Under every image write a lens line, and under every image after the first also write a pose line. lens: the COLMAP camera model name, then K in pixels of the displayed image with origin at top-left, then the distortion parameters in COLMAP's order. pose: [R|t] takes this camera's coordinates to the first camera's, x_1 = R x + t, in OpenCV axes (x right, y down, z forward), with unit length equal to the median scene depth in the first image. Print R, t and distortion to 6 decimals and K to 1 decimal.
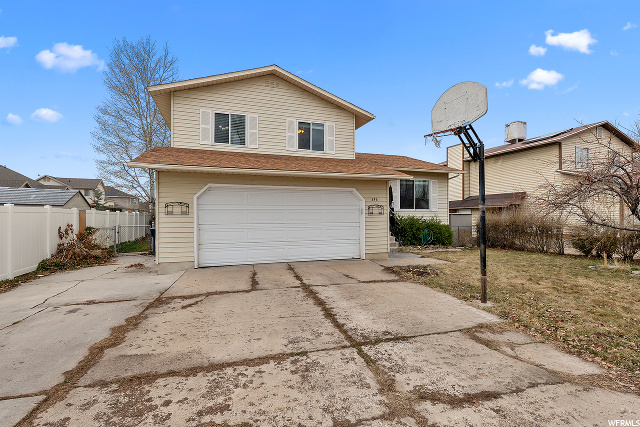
lens RADIAL K [[313.0, 0, 320.0], [0, 313.0, 215.0], [0, 0, 1]] dist [-0.000085, 0.000774]
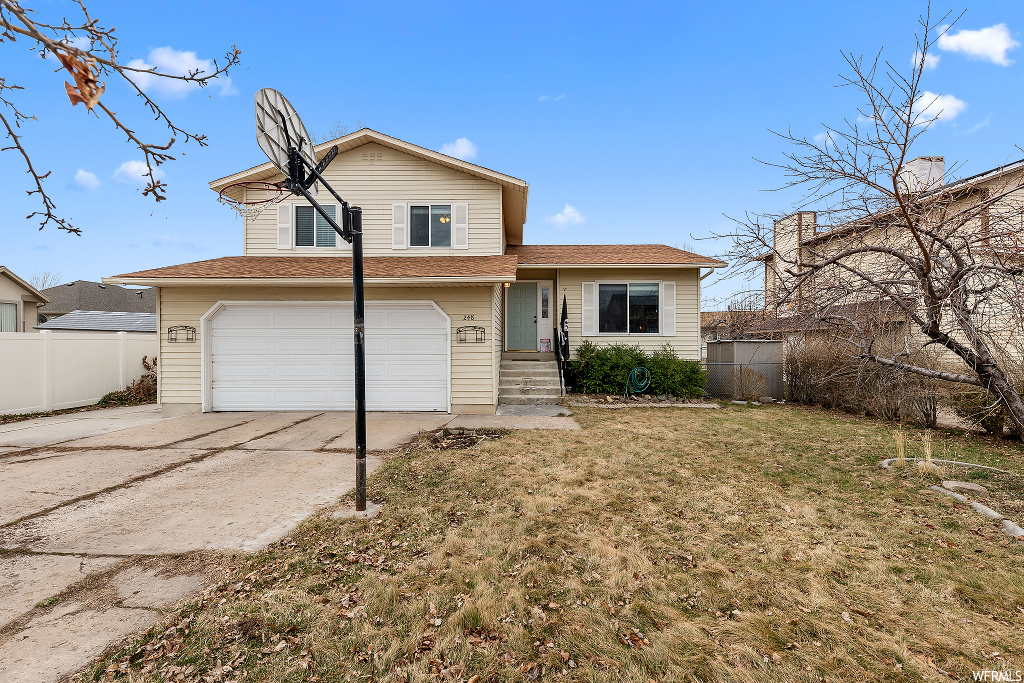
lens RADIAL K [[437.9, 0, 510.2], [0, 437.9, 341.9], [0, 0, 1]] dist [0.003386, -0.000262]
pose [[0.935861, 0.000268, -0.352370, 0.469850], [-0.000327, 1.000000, -0.000109, -0.001149], [0.352370, 0.000217, 0.935861, 0.182529]]
